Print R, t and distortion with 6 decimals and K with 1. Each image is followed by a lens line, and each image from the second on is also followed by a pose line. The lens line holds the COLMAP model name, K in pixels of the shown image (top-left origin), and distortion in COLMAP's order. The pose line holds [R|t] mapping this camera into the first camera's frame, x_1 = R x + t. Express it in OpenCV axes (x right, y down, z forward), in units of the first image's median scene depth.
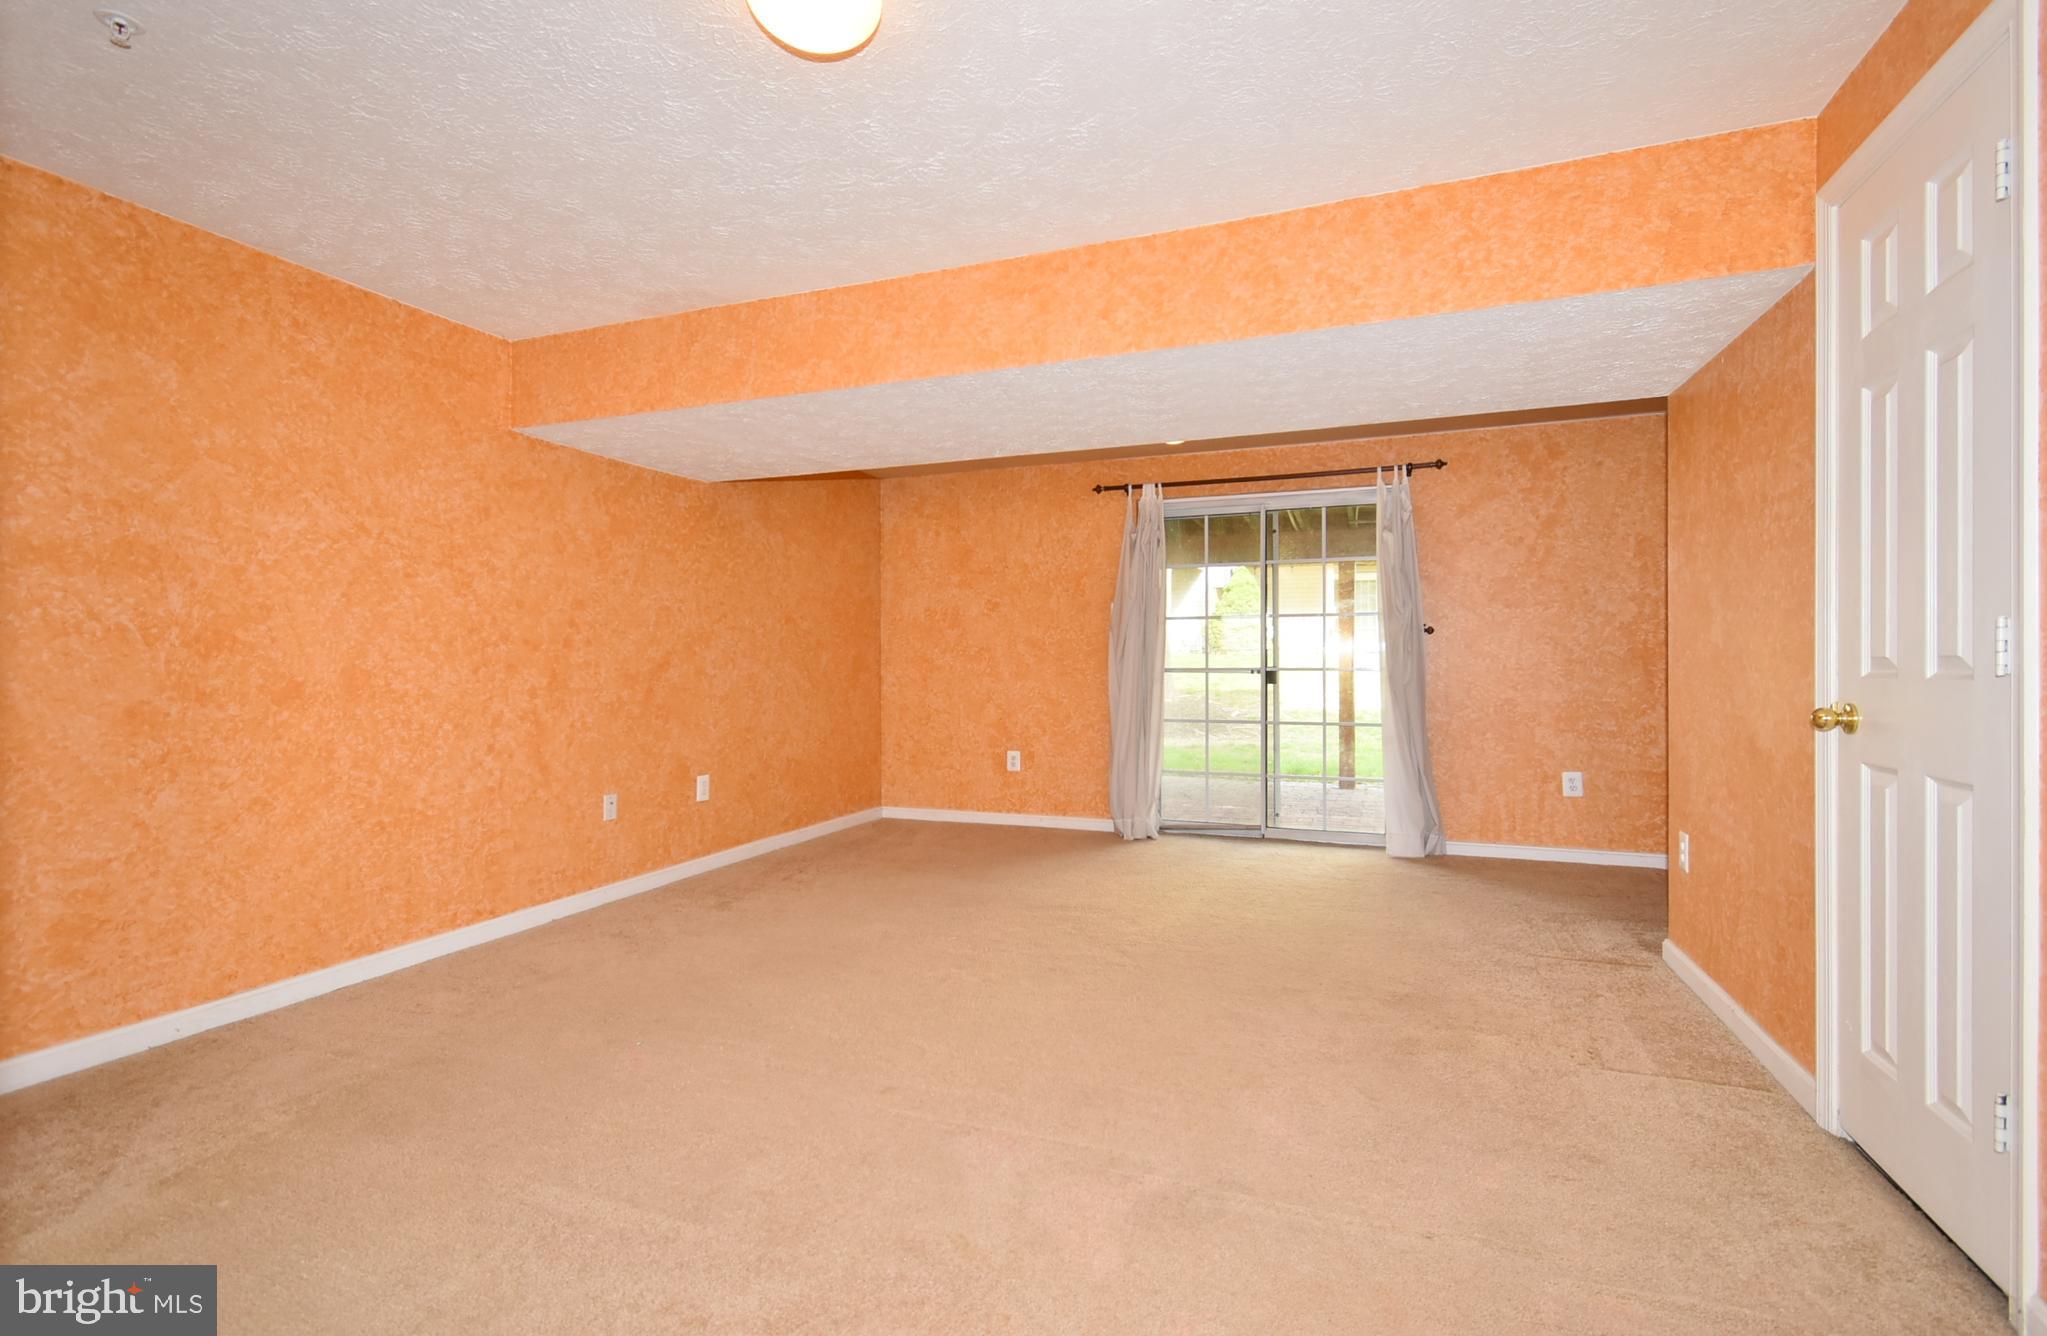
lens RADIAL K [[929.1, 0, 1022.8], [0, 929.1, 663.6], [0, 0, 1]] dist [-0.003325, -0.000435]
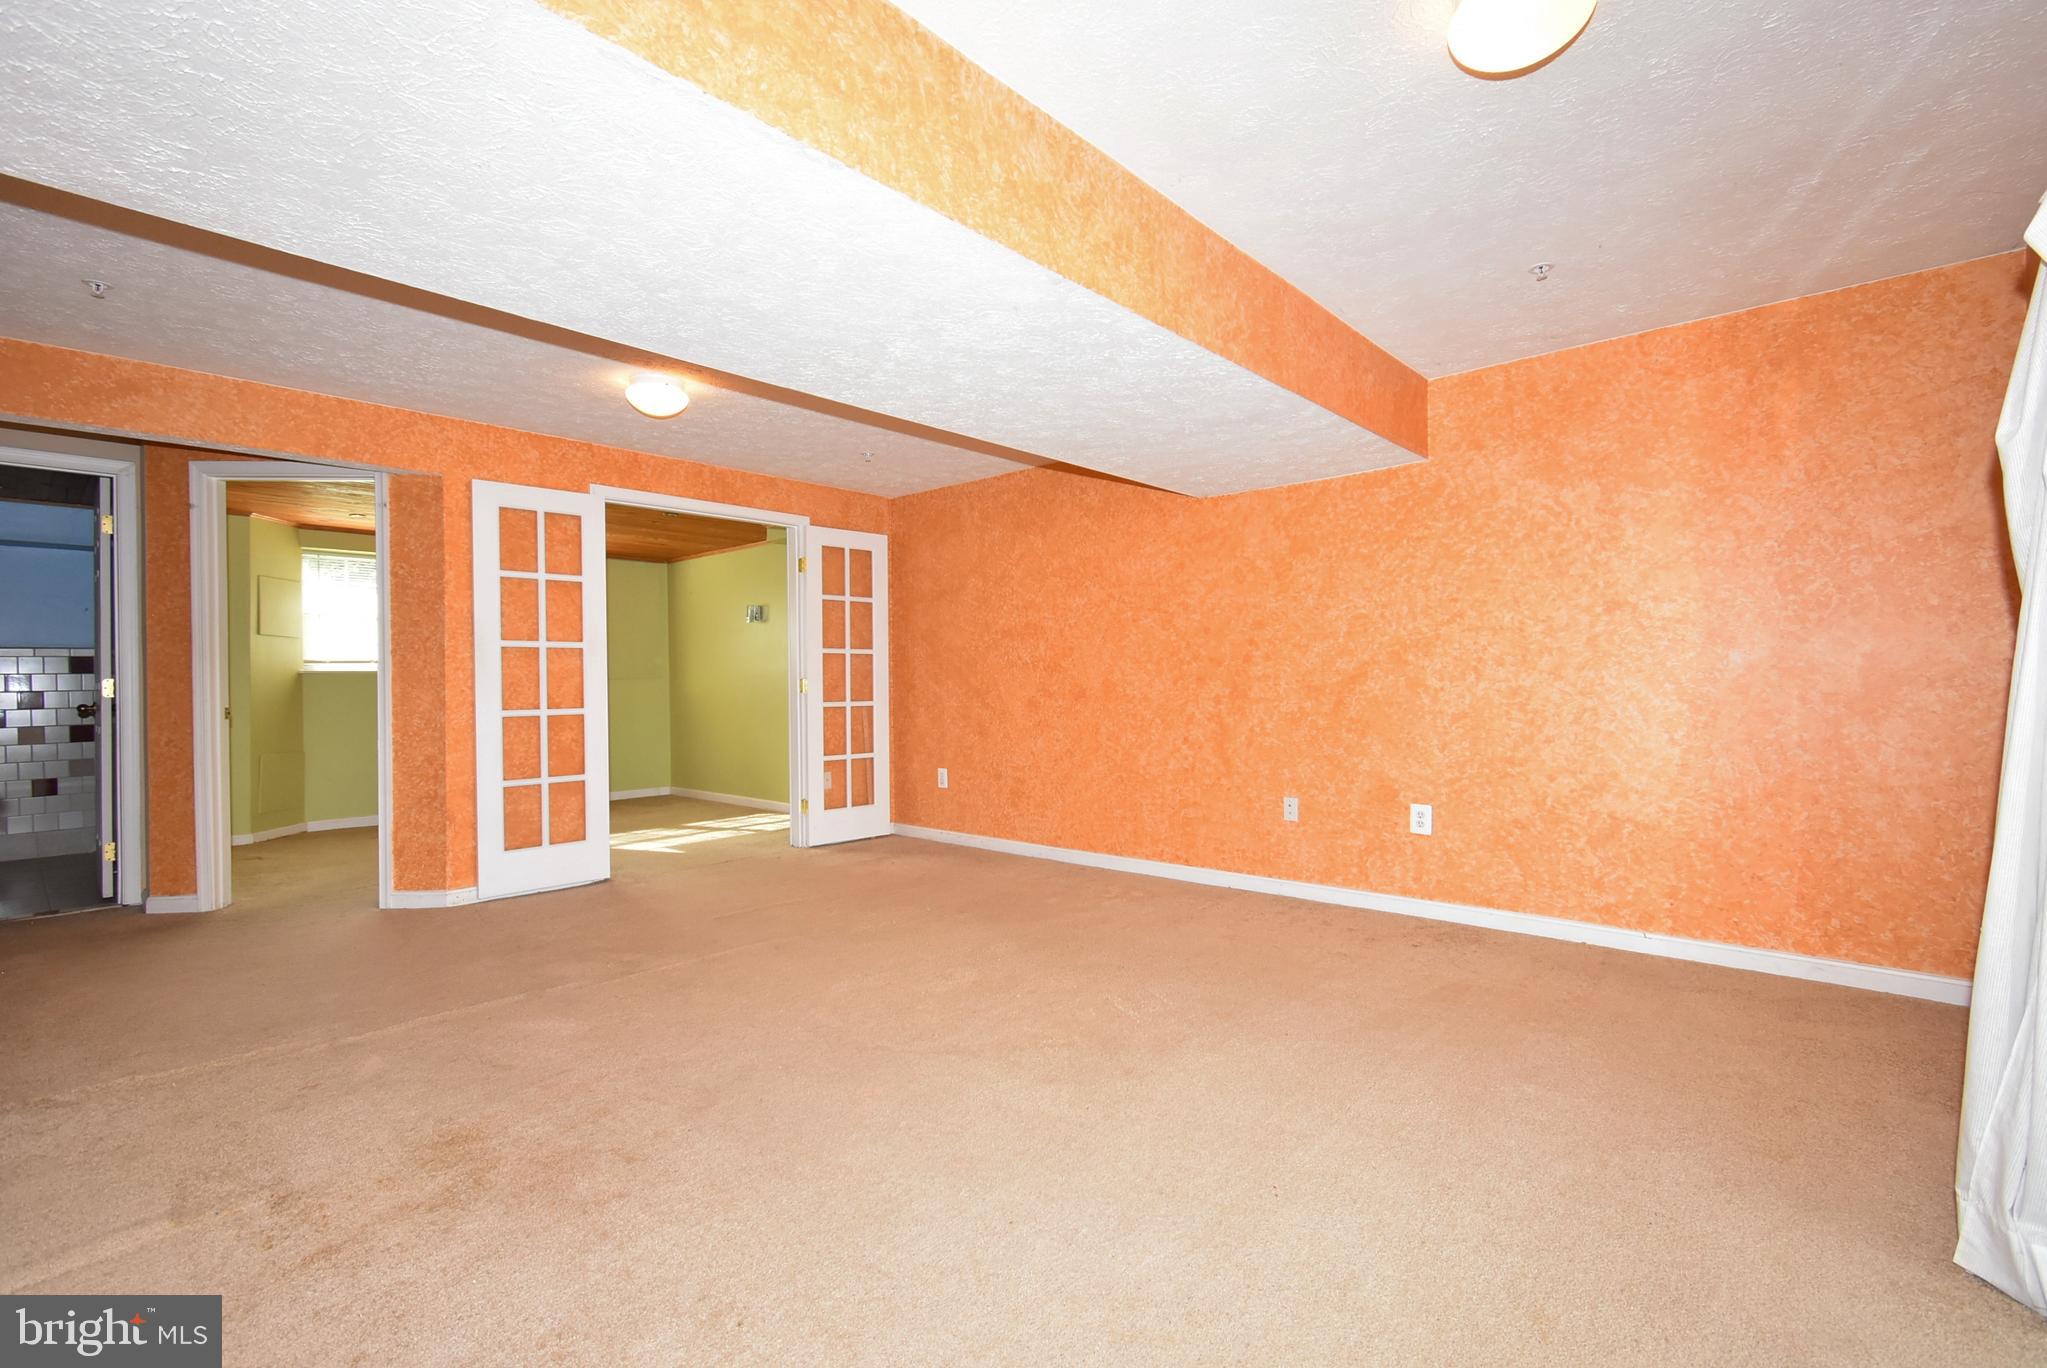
lens RADIAL K [[889.3, 0, 1023.2], [0, 889.3, 691.9], [0, 0, 1]] dist [-0.010781, -0.000698]
pose [[-0.352528, 0.007890, -0.935768, 0.674853], [0.004129, 0.999968, 0.006876, 0.010893], [0.935792, -0.001440, -0.352550, 1.151695]]
